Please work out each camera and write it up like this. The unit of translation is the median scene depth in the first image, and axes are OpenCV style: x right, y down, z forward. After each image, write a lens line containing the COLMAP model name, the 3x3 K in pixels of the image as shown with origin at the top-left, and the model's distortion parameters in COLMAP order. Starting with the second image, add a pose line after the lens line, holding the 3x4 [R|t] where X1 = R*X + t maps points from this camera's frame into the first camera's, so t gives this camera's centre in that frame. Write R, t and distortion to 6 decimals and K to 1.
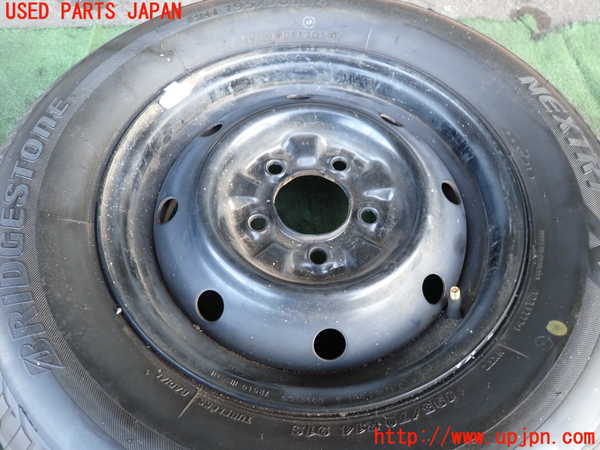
lens RADIAL K [[445.7, 0, 300.0], [0, 445.7, 225.0], [0, 0, 1]] dist [0.006827, 0.003073]
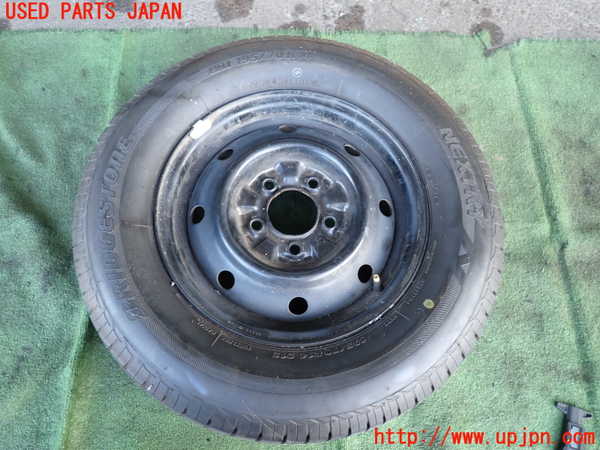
lens RADIAL K [[445.7, 0, 300.0], [0, 445.7, 225.0], [0, 0, 1]] dist [0.006827, 0.003073]
pose [[0.999128, 0.038750, 0.015530, 0.031383], [-0.040836, 0.984459, 0.170802, -0.277713], [-0.008670, -0.171287, 0.985183, -0.518940]]
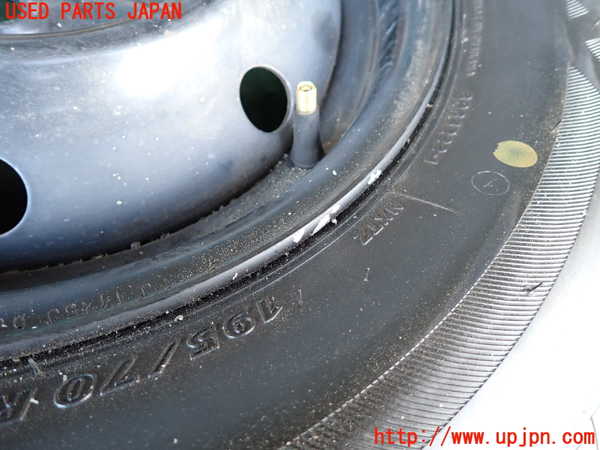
lens RADIAL K [[445.7, 0, 300.0], [0, 445.7, 225.0], [0, 0, 1]] dist [0.006827, 0.003073]
pose [[0.965005, 0.020731, 0.261411, 0.204910], [-0.050618, 0.992848, 0.108121, 0.212420], [-0.257300, -0.117570, 0.959153, 0.502037]]
